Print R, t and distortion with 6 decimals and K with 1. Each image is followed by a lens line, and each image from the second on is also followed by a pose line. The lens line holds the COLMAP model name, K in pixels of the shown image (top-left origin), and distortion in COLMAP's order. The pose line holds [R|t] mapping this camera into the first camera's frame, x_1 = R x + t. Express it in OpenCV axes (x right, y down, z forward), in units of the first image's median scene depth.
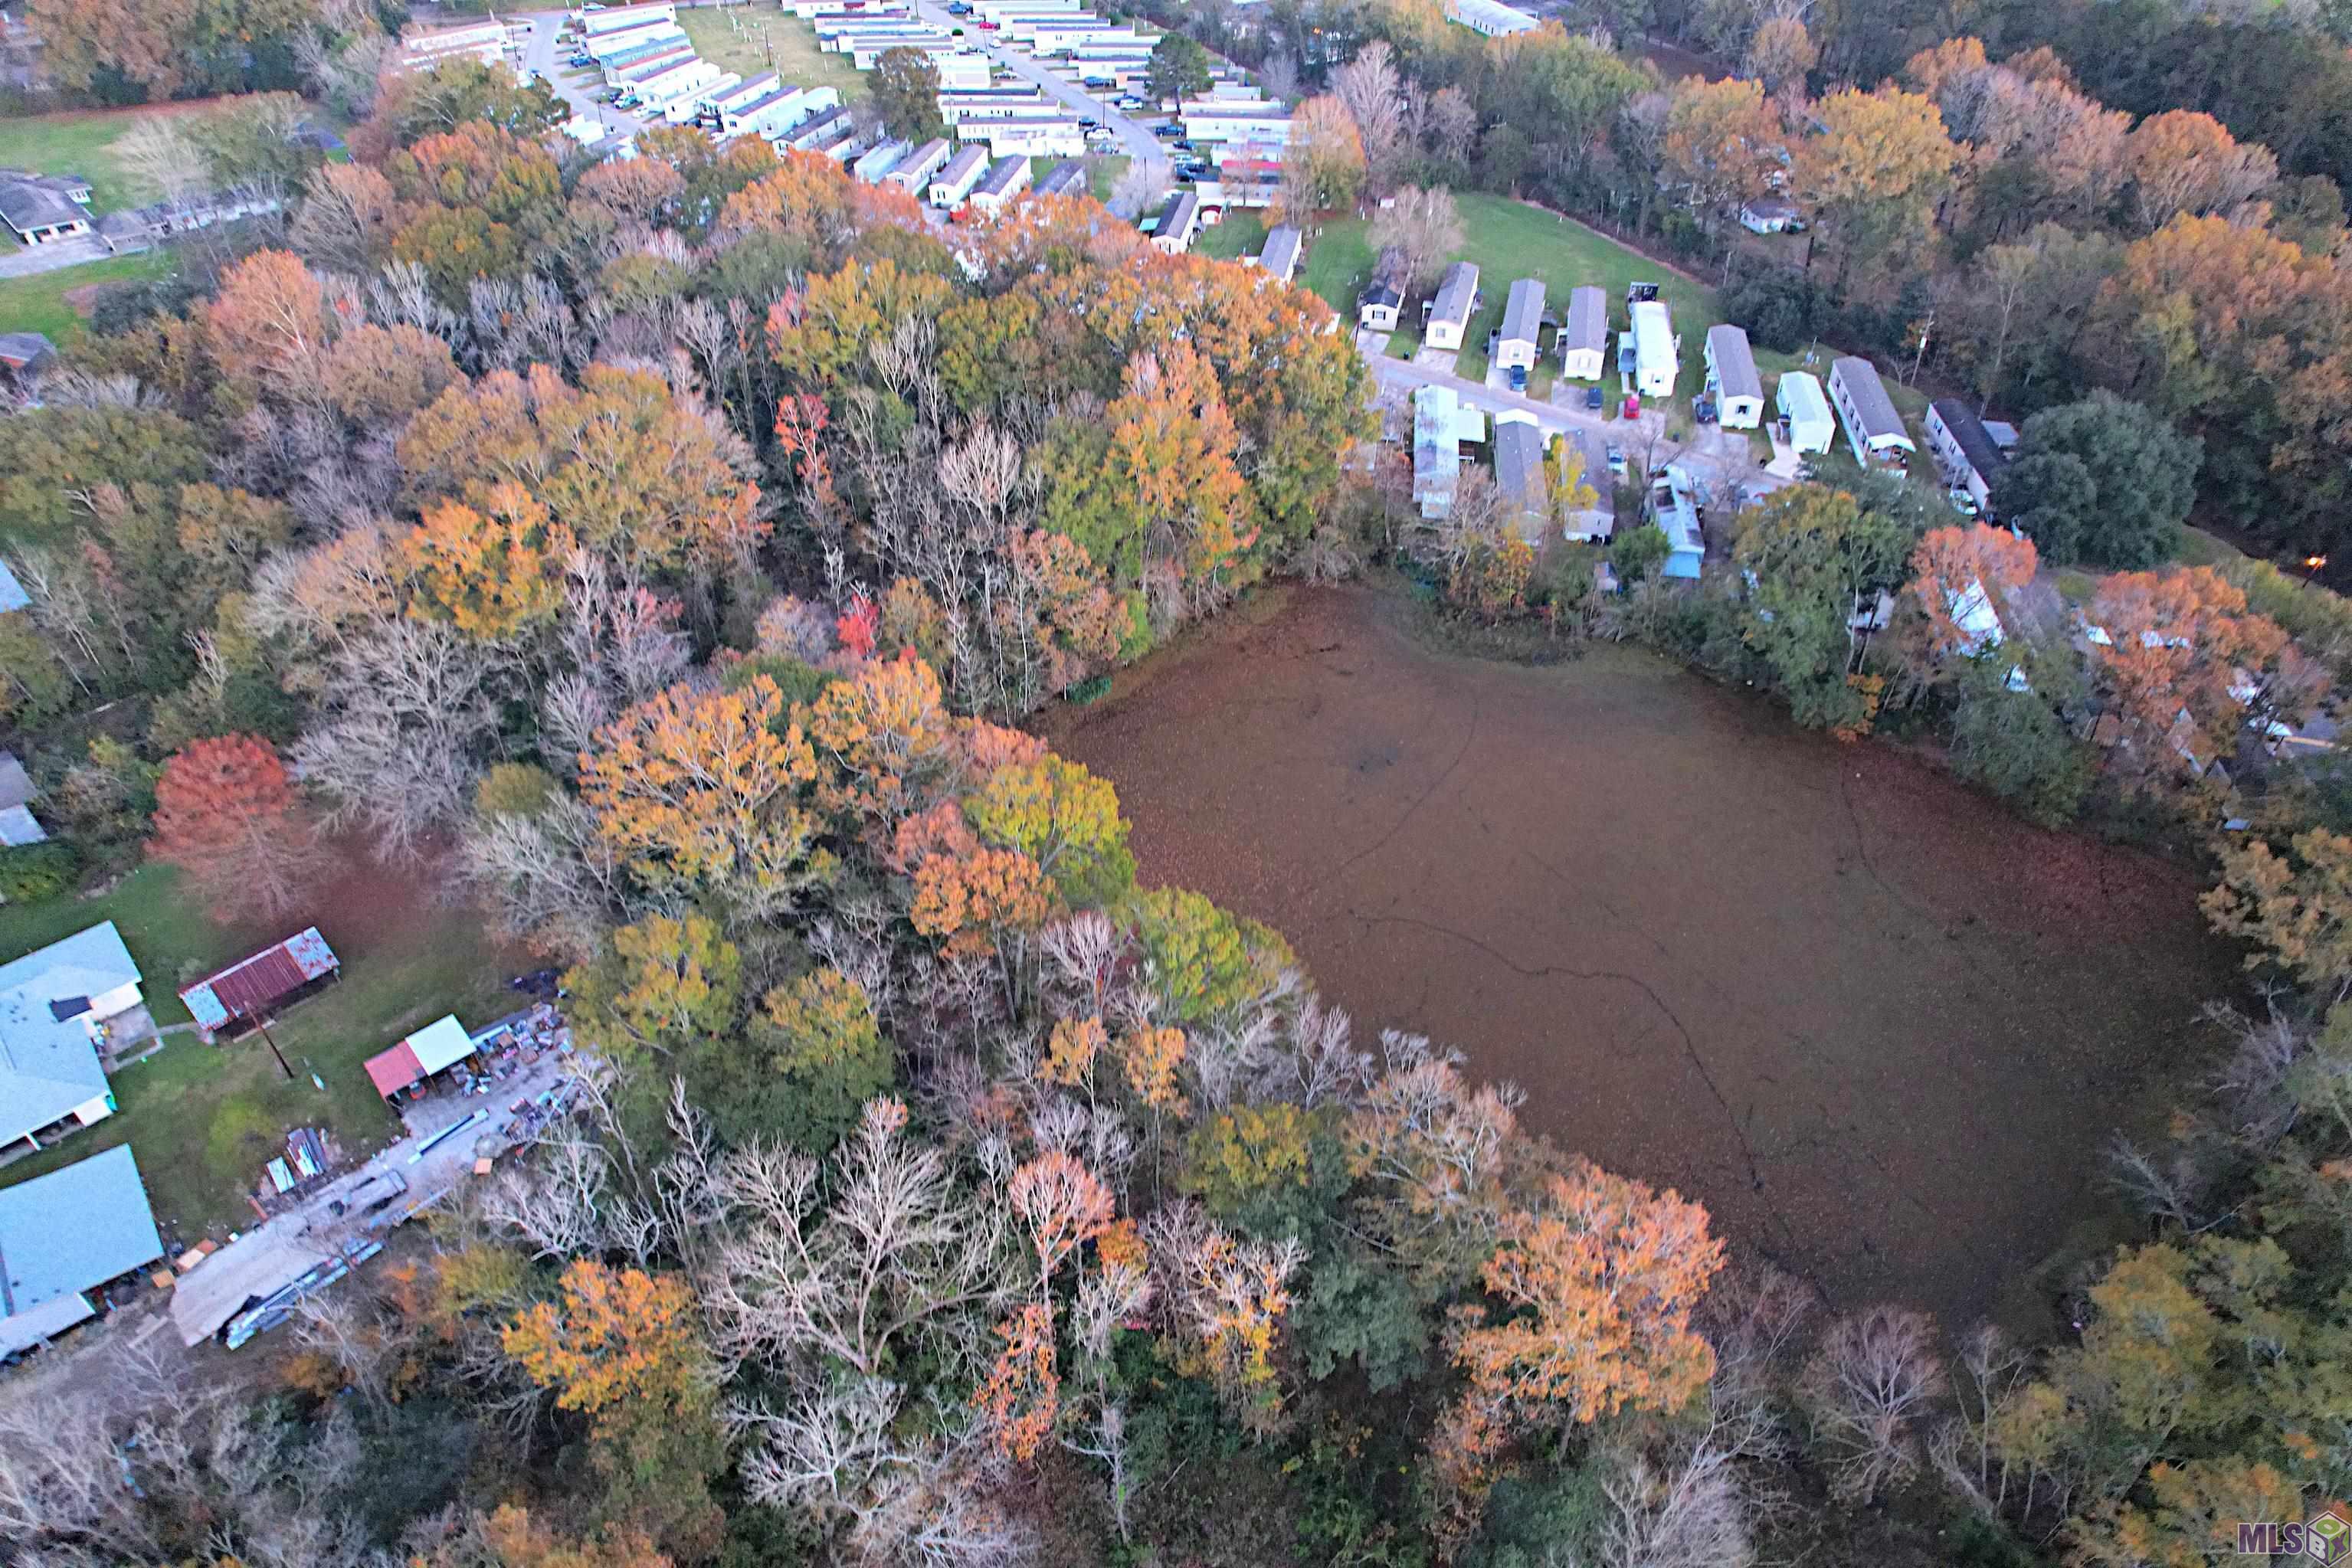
lens RADIAL K [[1501.4, 0, 1176.0], [0, 1501.4, 784.0], [0, 0, 1]] dist [-0.072788, 0.072377]
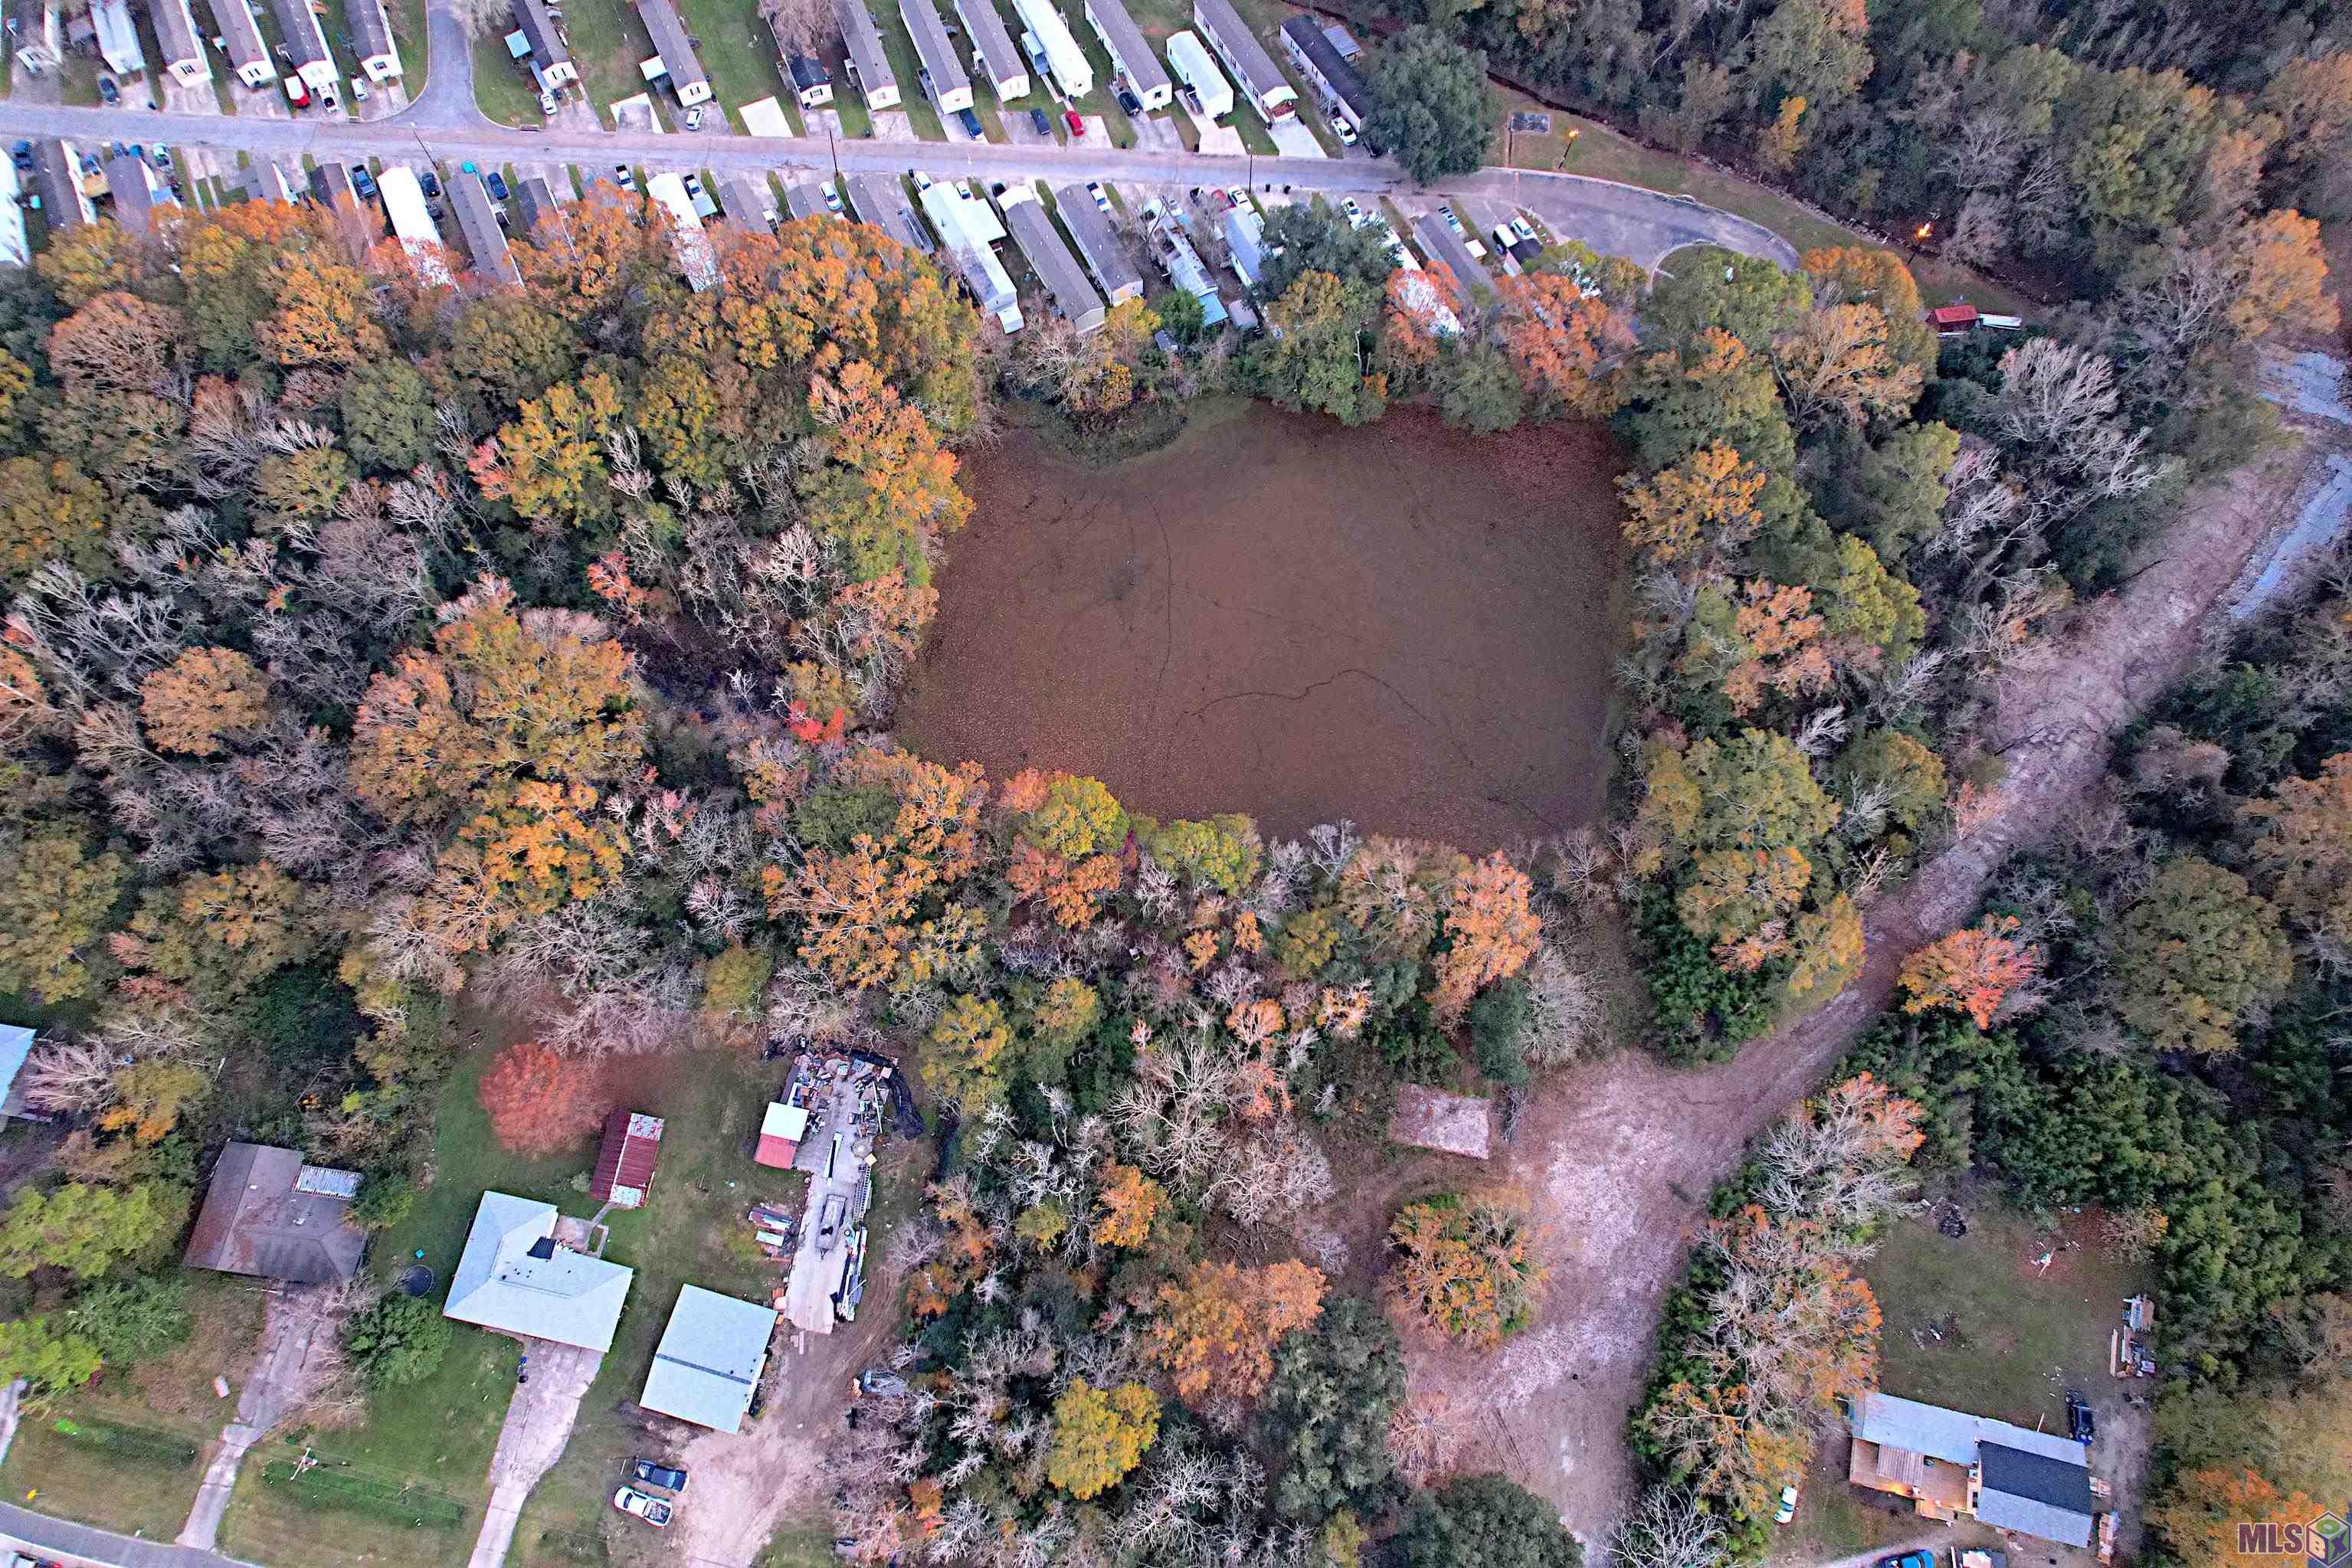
lens RADIAL K [[1501.4, 0, 1176.0], [0, 1501.4, 784.0], [0, 0, 1]] dist [-0.072788, 0.072377]
pose [[0.810686, -0.541547, 0.222518, -0.229621], [0.366335, 0.765654, 0.528746, -0.561587], [-0.456713, -0.347131, 0.819093, -0.257025]]
